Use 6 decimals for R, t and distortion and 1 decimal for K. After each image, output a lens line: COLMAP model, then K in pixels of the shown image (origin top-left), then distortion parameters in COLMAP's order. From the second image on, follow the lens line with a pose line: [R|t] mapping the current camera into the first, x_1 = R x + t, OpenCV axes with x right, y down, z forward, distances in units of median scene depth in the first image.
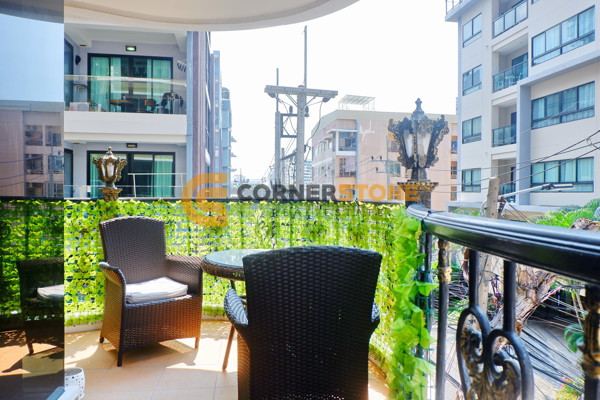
lens RADIAL K [[430.4, 0, 302.9], [0, 430.4, 197.3], [0, 0, 1]] dist [-0.031039, 0.023053]
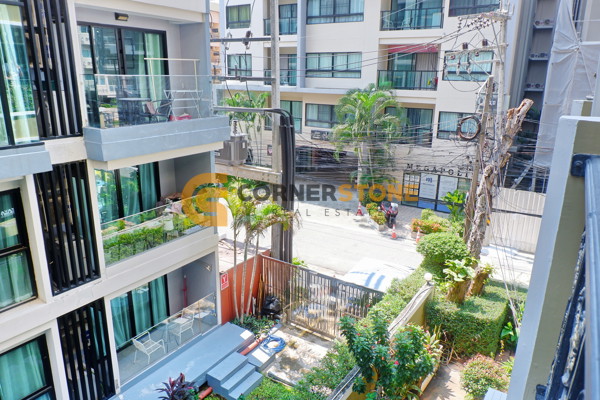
lens RADIAL K [[430.4, 0, 310.5], [0, 430.4, 199.5], [0, 0, 1]] dist [-0.031039, 0.023053]
pose [[0.654456, -0.205758, 0.727565, -0.510268], [-0.002480, 0.961671, 0.274195, -0.013998], [-0.756096, -0.181253, 0.628861, 0.143723]]
